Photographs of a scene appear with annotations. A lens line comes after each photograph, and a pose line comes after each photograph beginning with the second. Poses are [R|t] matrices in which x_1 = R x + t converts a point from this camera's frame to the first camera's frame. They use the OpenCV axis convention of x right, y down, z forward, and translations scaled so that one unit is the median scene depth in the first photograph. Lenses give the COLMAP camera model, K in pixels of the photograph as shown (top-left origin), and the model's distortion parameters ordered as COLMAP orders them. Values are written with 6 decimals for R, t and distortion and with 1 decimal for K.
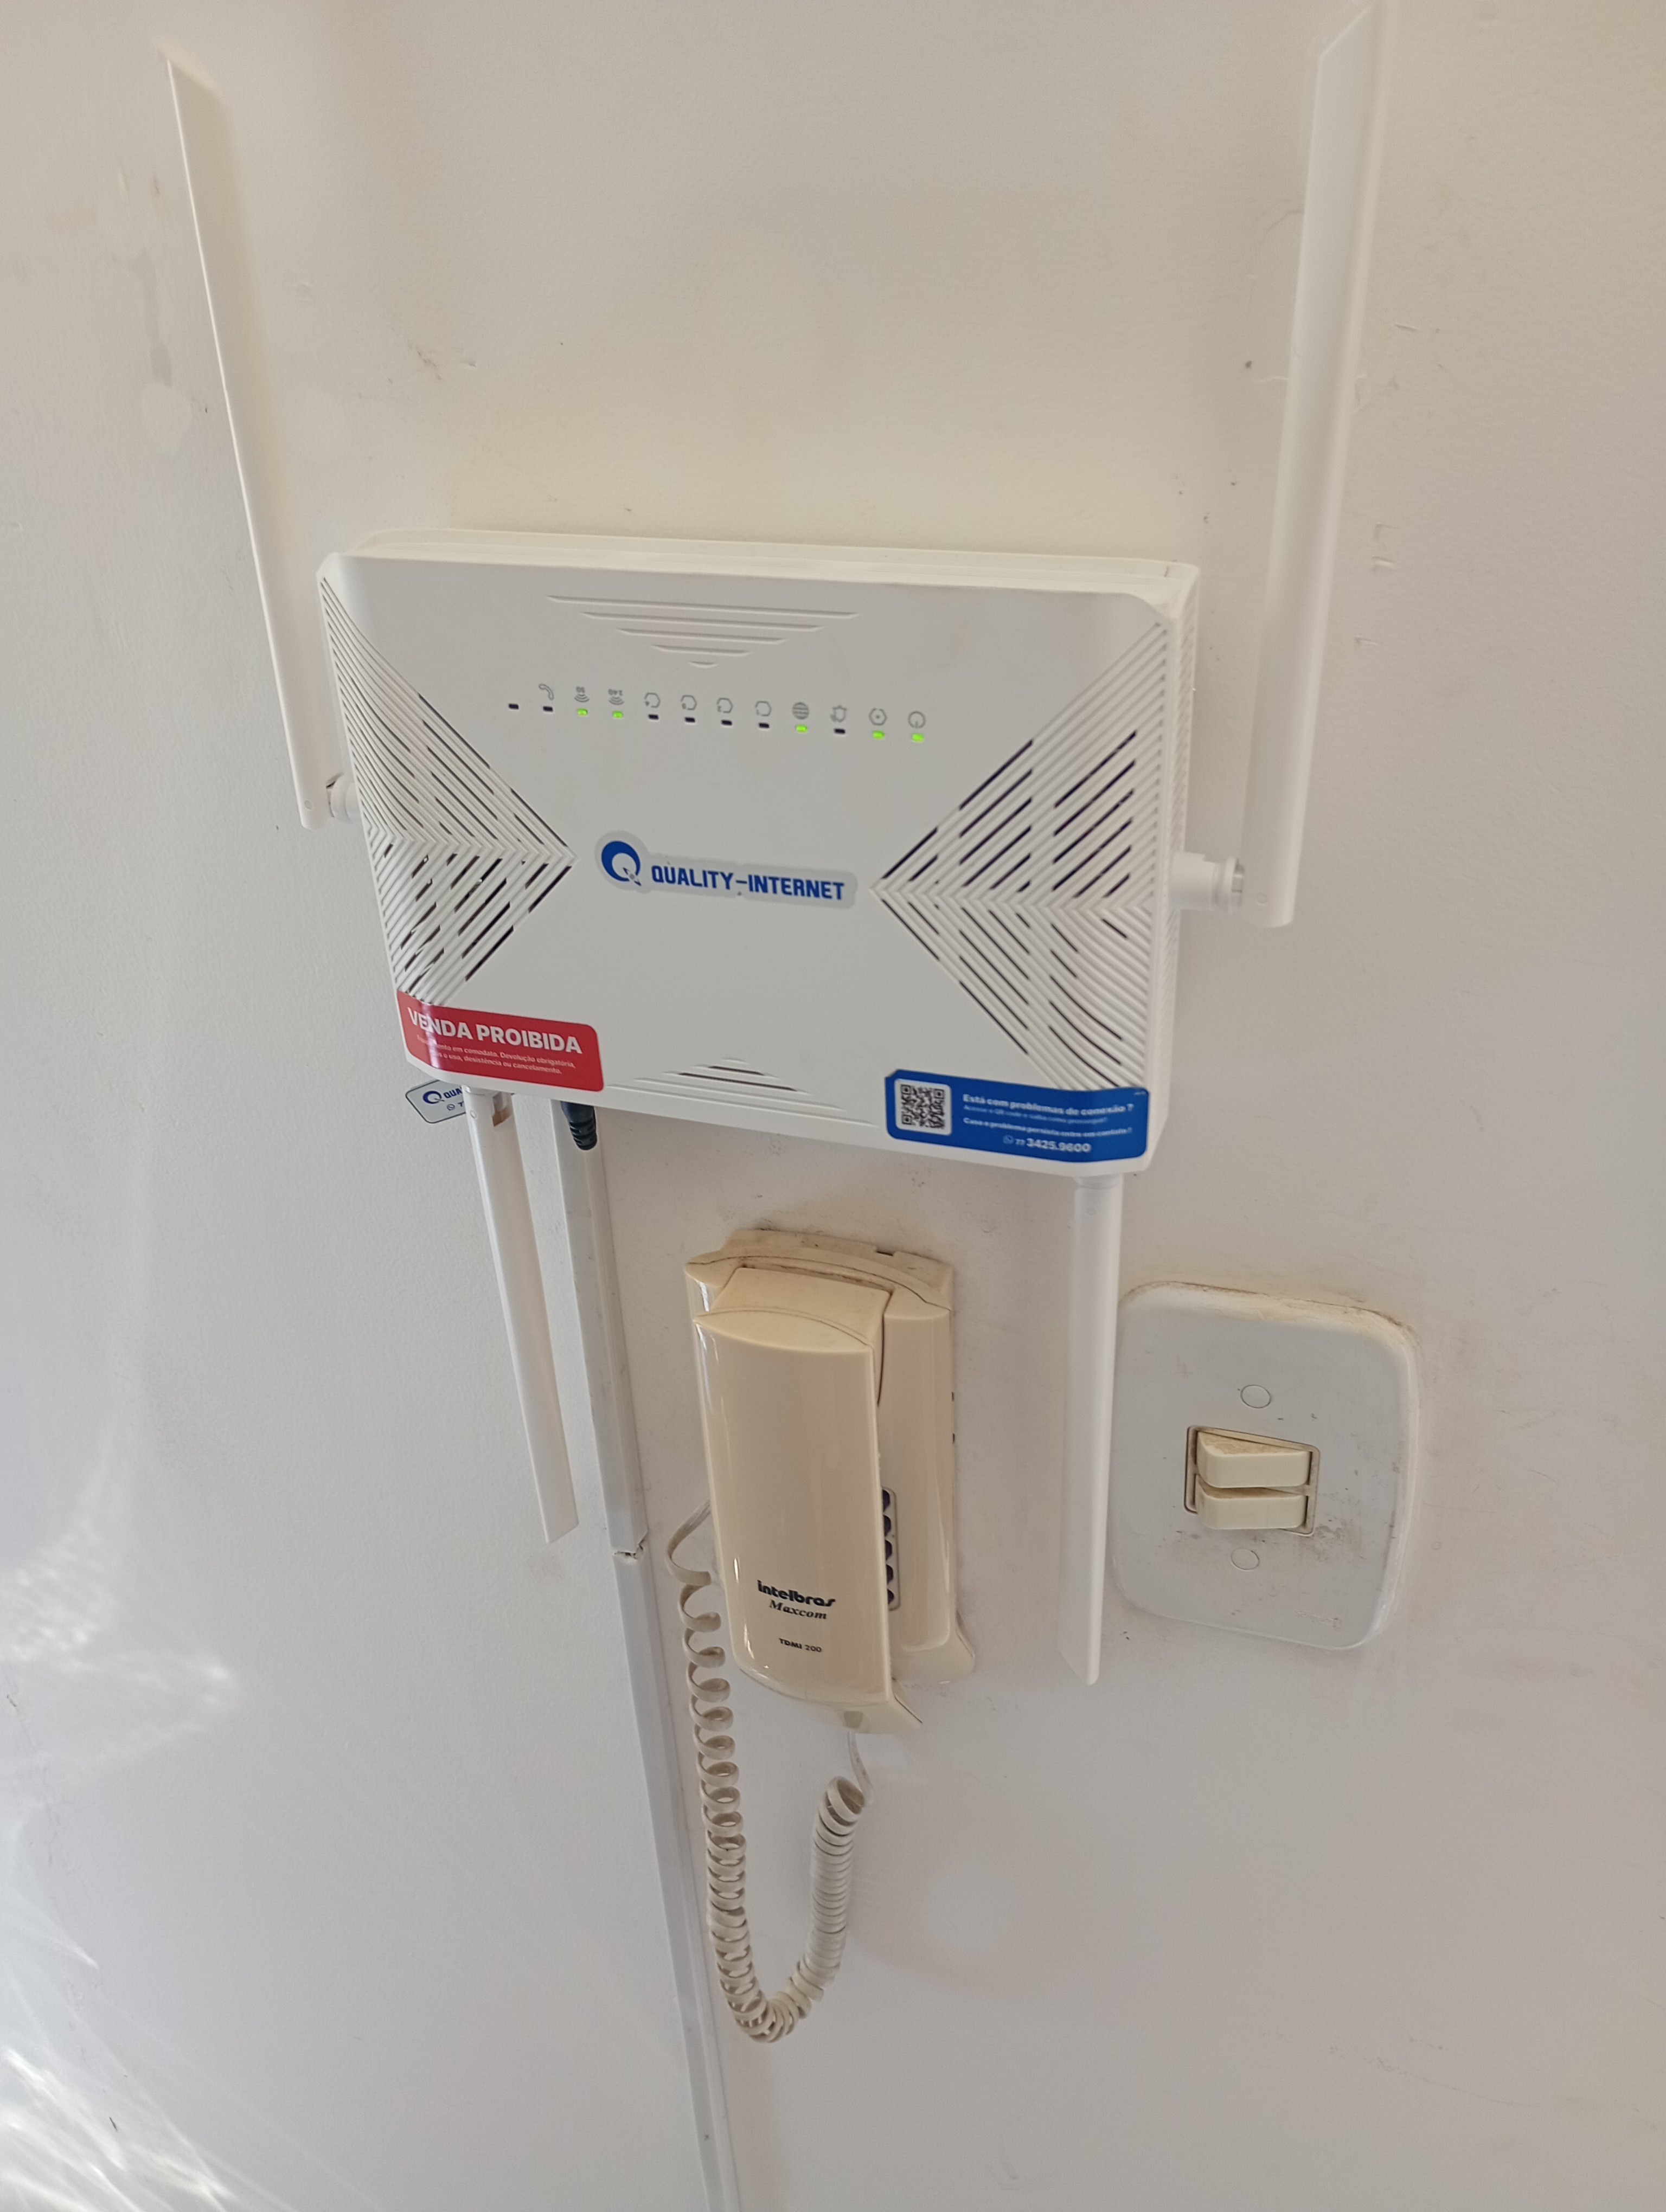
lens RADIAL K [[1759.7, 0, 833.0], [0, 1759.7, 1106.0], [0, 0, 1]] dist [0.057655, -0.096552]
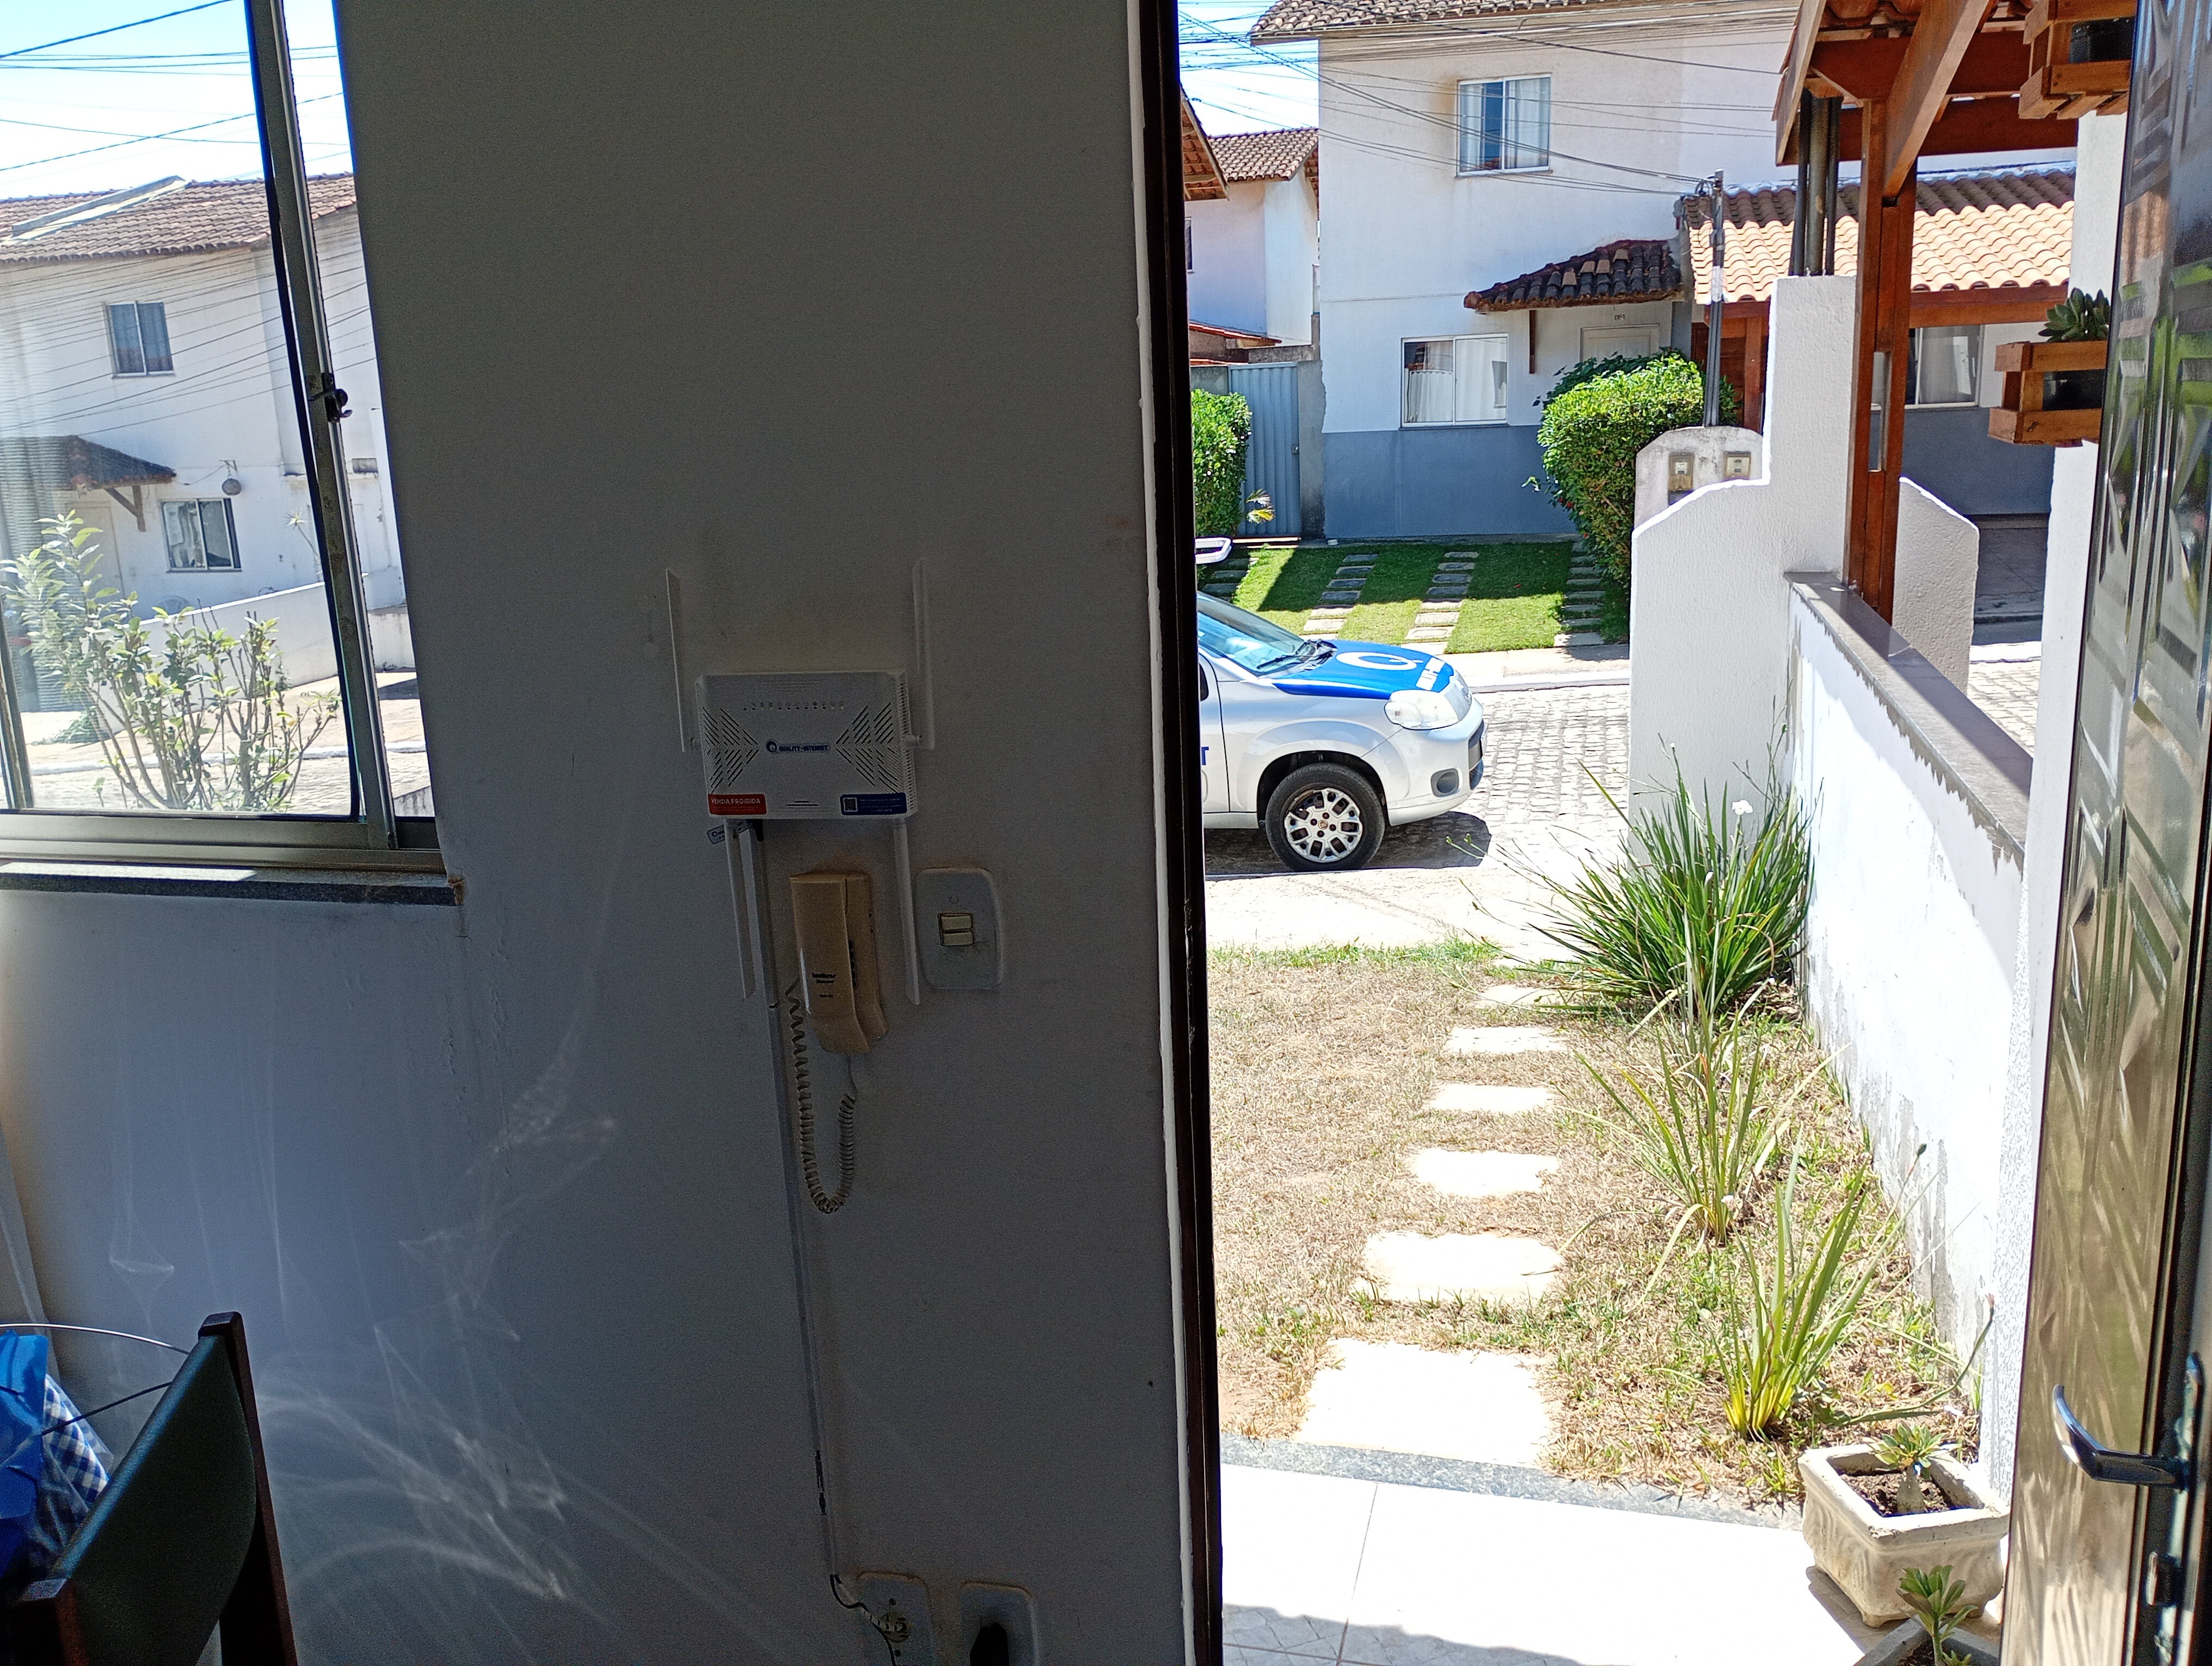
lens RADIAL K [[1759.7, 0, 1106.0], [0, 1759.7, 833.0], [0, 0, 1]] dist [0.057655, -0.096552]
pose [[0.996297, -0.033900, 0.079019, 0.286380], [0.057671, 0.945091, -0.321678, 1.264112], [-0.063775, 0.325043, 0.943546, -2.524700]]
